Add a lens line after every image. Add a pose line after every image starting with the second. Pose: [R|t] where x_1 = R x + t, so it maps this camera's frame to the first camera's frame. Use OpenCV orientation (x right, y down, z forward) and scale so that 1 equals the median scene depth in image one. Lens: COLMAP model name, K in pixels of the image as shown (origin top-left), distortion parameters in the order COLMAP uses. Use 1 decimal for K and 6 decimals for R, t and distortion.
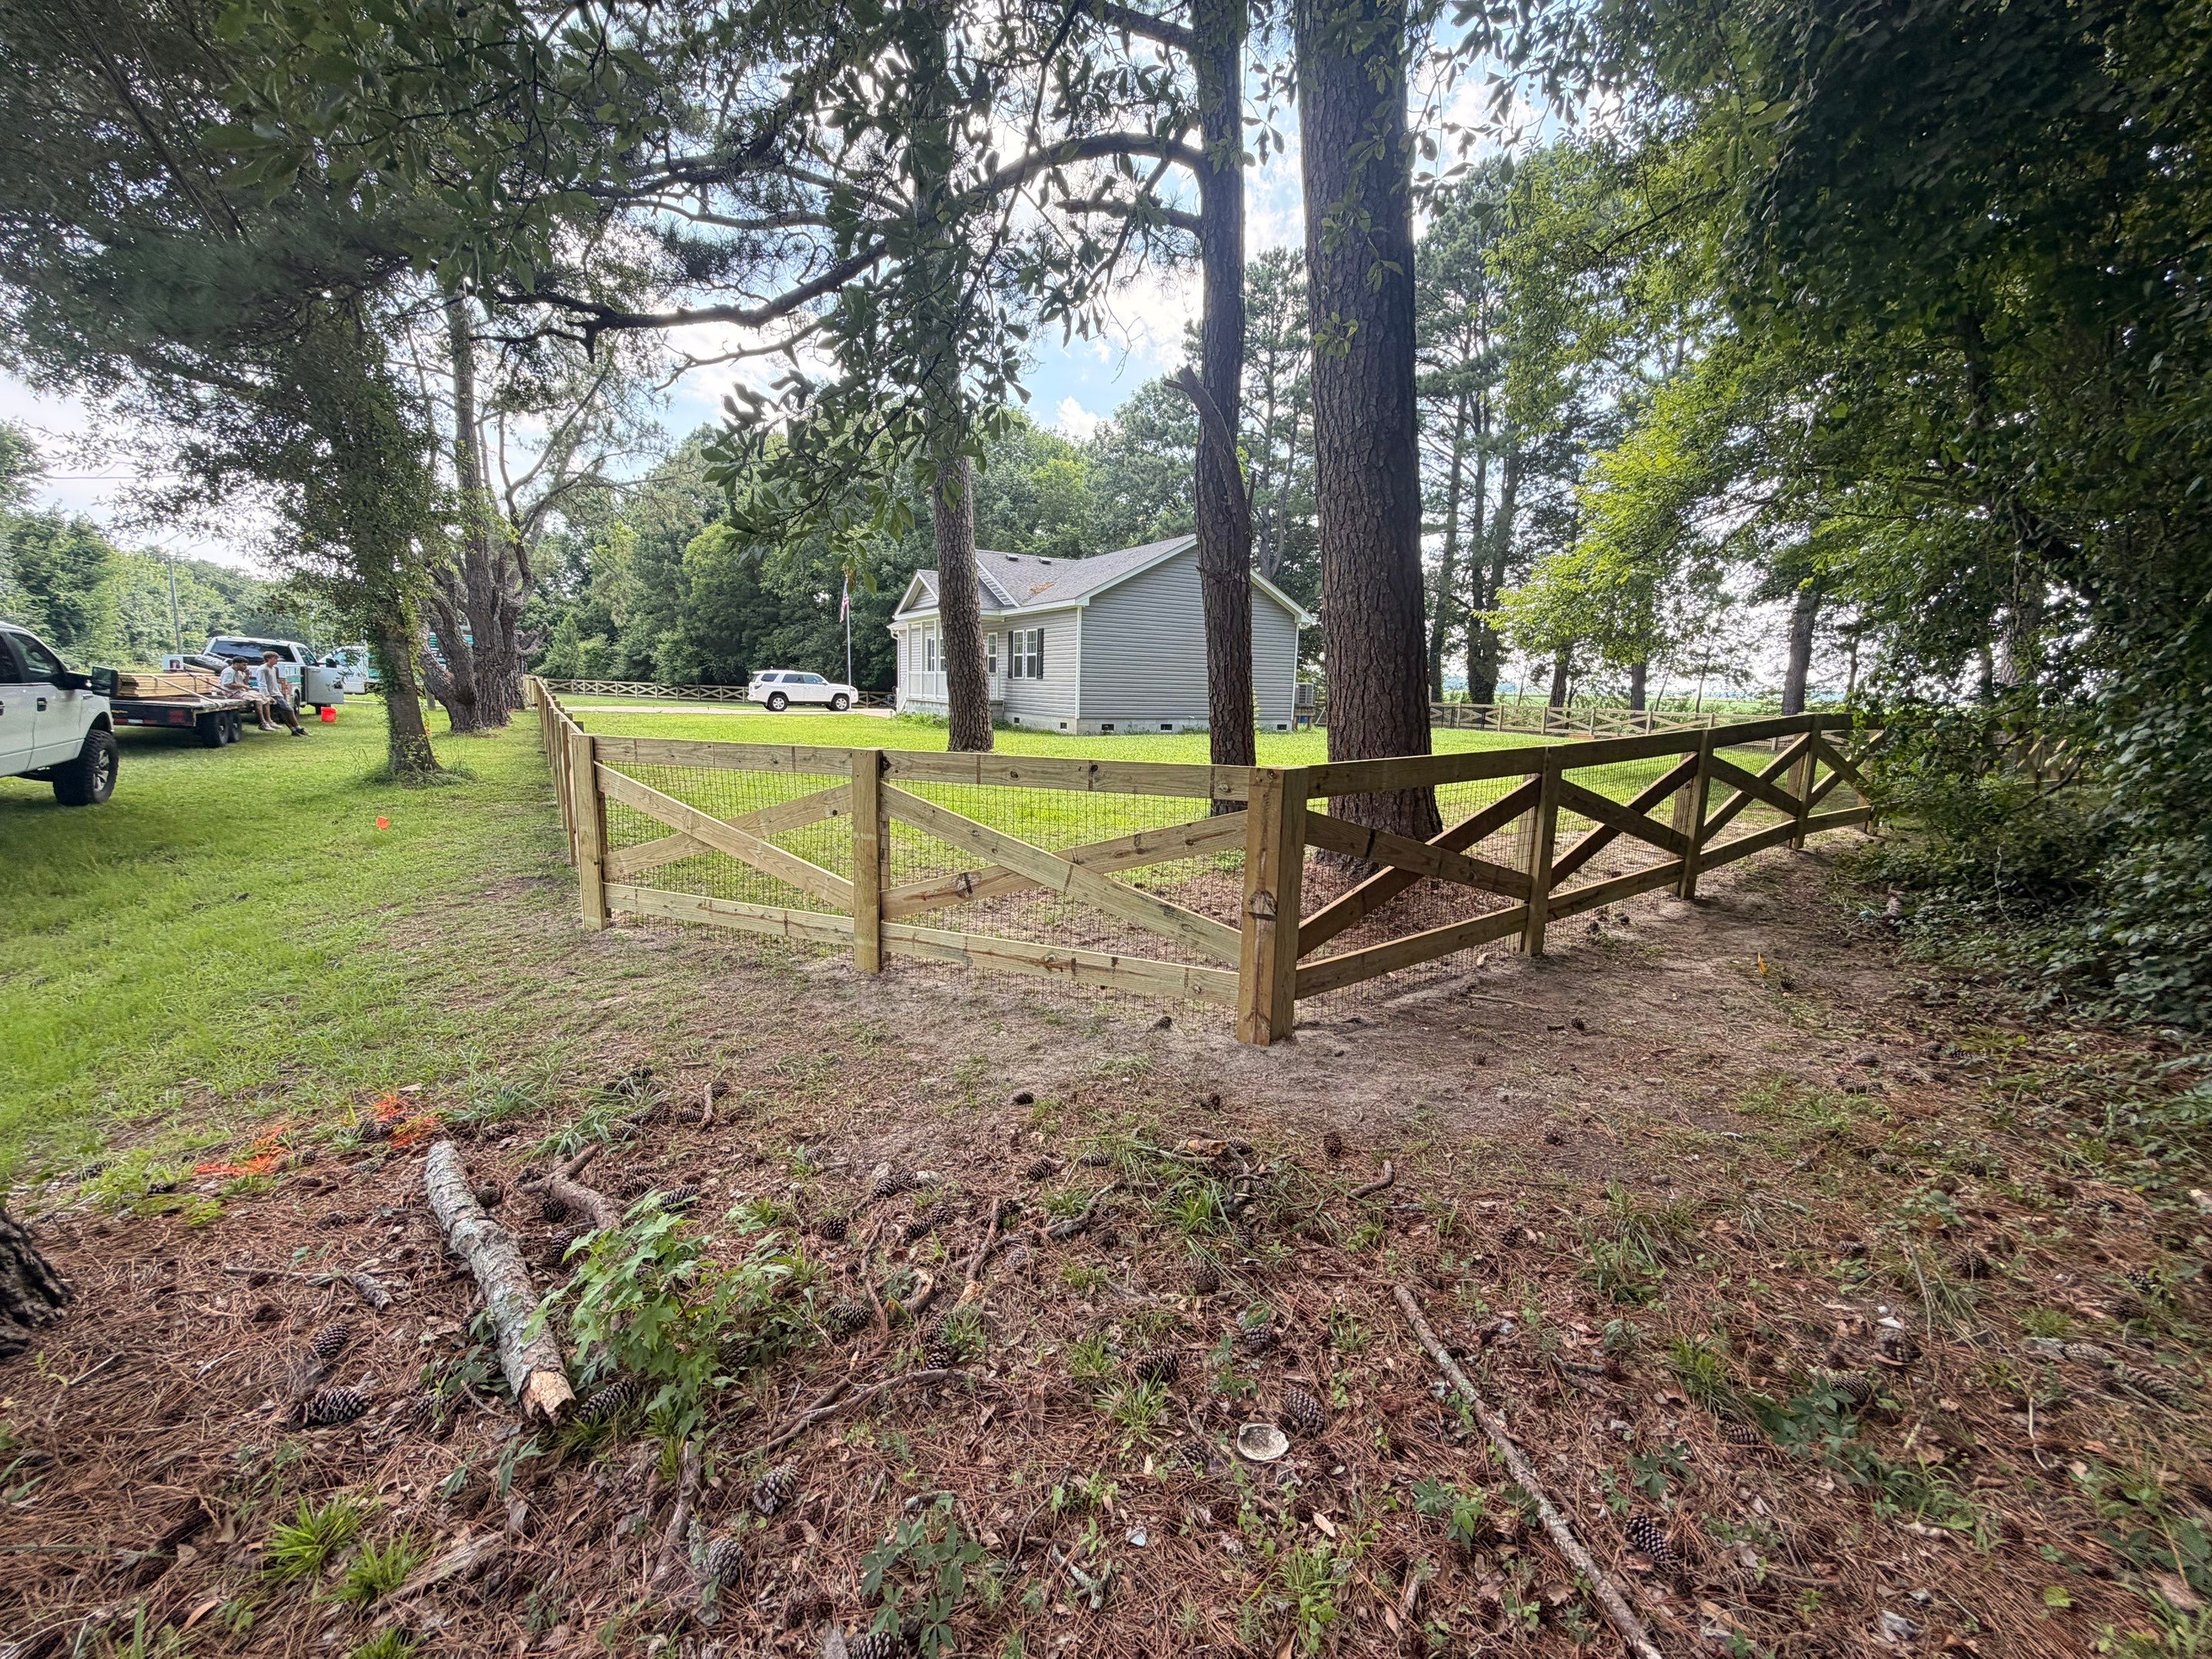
lens RADIAL K [[891.8, 0, 1106.0], [0, 891.8, 829.5], [0, 0, 1]] dist [0.000203, 0.000045]
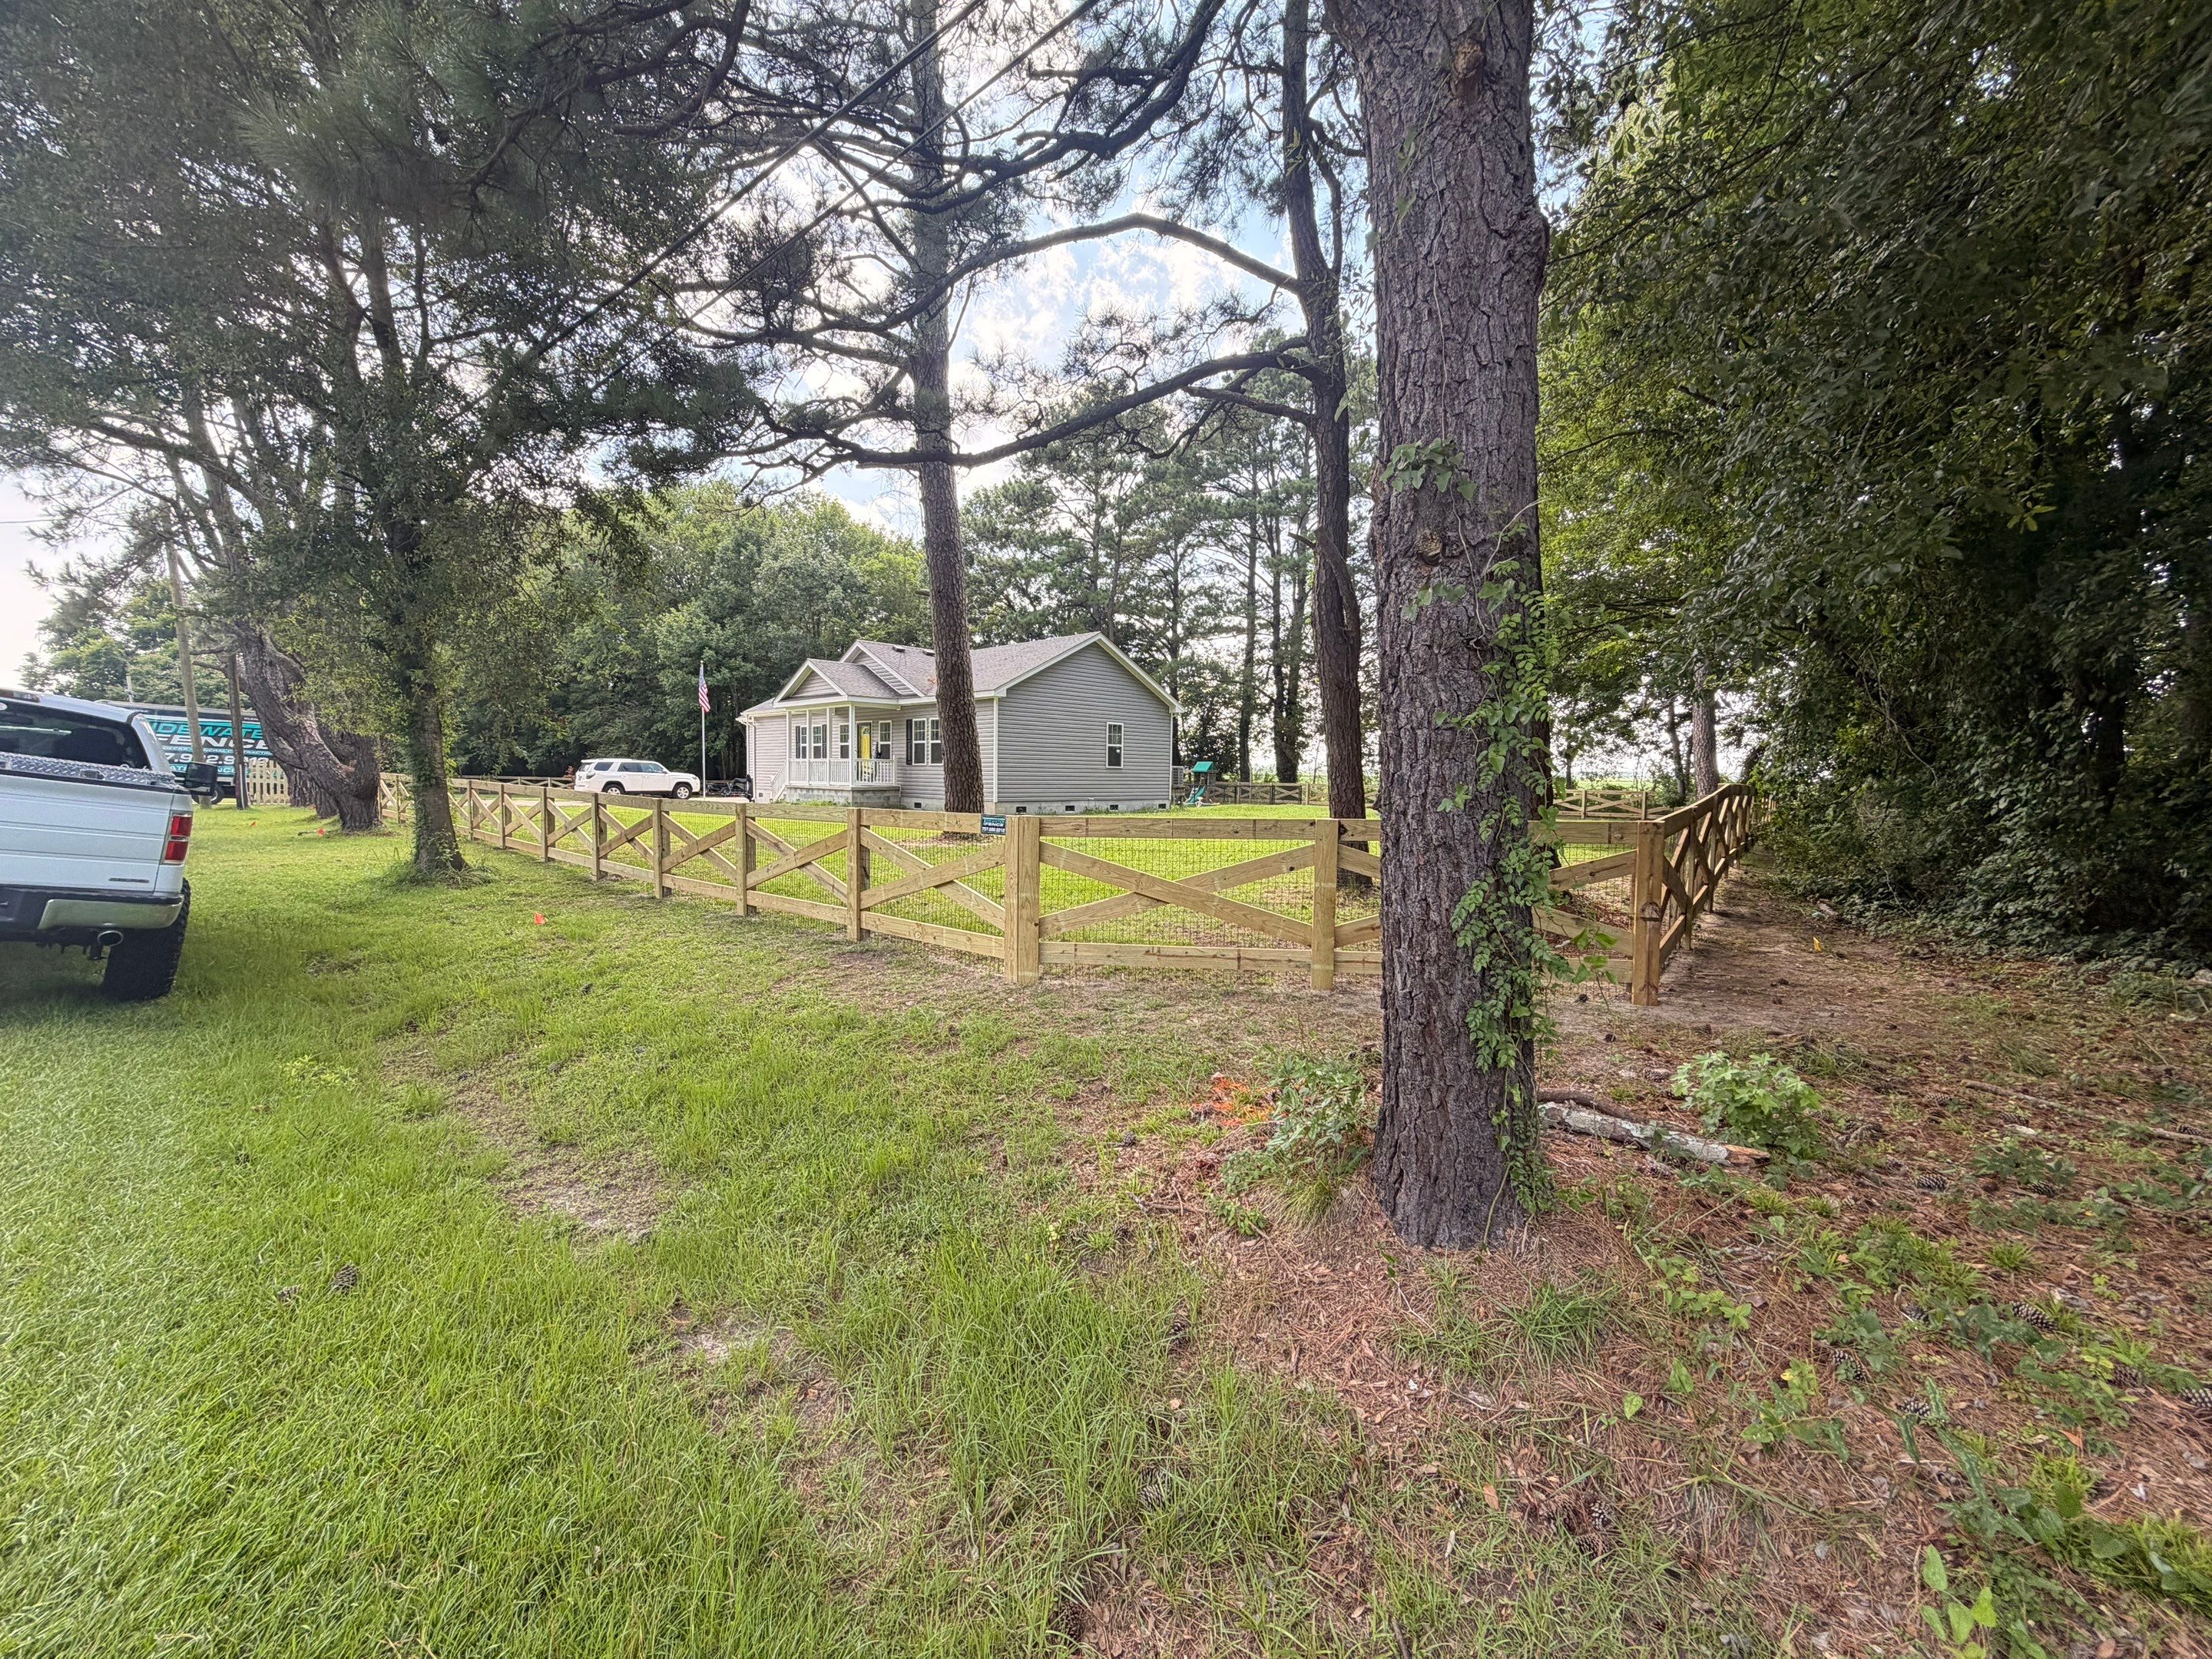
lens RADIAL K [[891.8, 0, 1106.0], [0, 891.8, 829.5], [0, 0, 1]] dist [0.000203, 0.000045]
pose [[0.963930, -0.029196, 0.264548, -0.115928], [0.053504, 0.994931, -0.085148, 0.002649], [-0.260721, 0.096231, 0.960606, -0.024733]]
